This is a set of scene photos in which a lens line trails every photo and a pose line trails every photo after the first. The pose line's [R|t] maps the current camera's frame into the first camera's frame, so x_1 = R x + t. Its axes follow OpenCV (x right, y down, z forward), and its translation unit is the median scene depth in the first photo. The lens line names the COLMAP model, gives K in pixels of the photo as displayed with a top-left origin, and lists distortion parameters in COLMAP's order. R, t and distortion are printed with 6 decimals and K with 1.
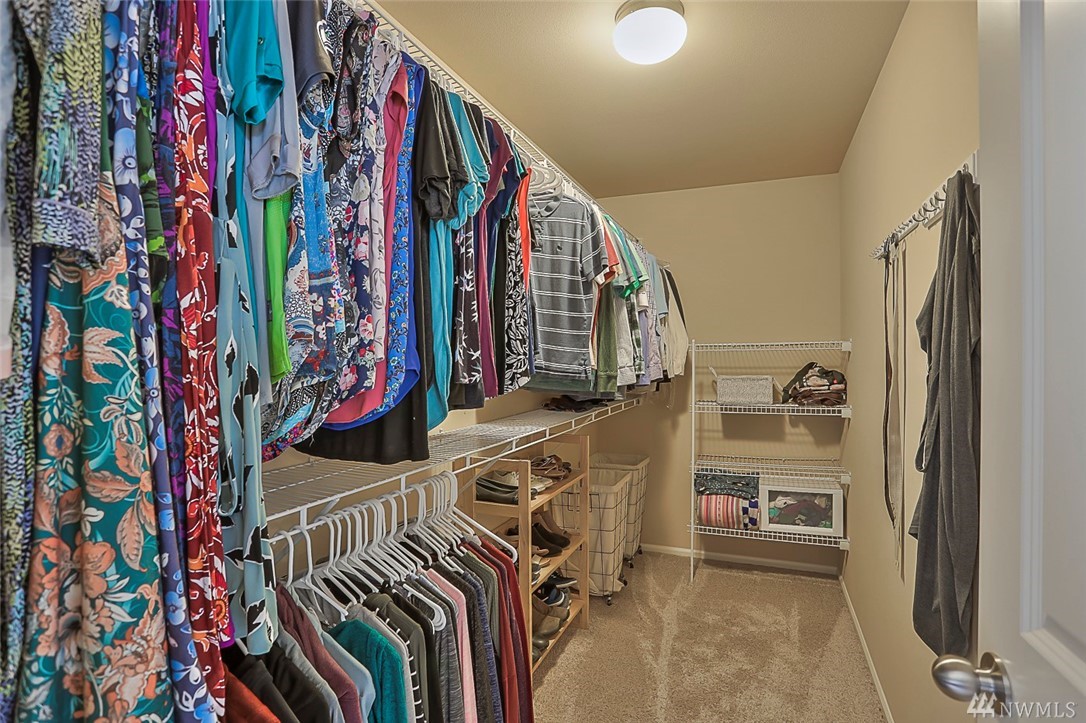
lens RADIAL K [[543.3, 0, 545.3], [0, 543.3, 364.5], [0, 0, 1]] dist [-0.050174, 0.024157]
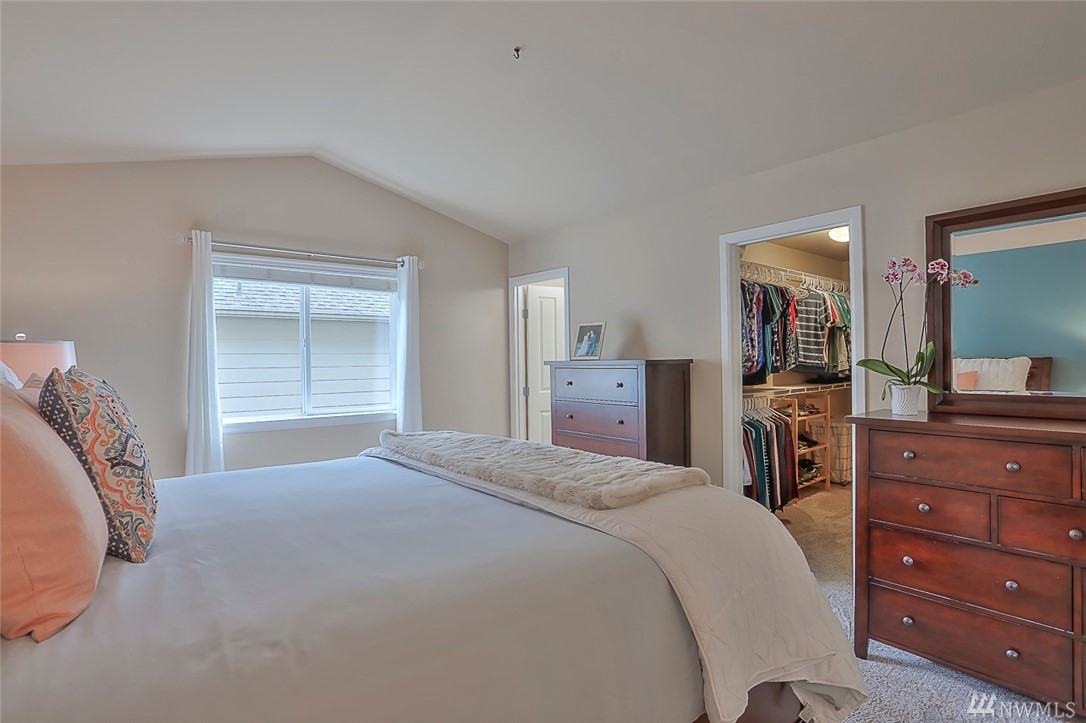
lens RADIAL K [[543.3, 0, 542.5], [0, 543.3, 357.4], [0, 0, 1]] dist [-0.050174, 0.024157]
pose [[0.882242, -0.008252, -0.470724, 0.134904], [0.003291, 0.999930, -0.011362, 0.010370], [0.470785, 0.008475, 0.882207, -2.225230]]
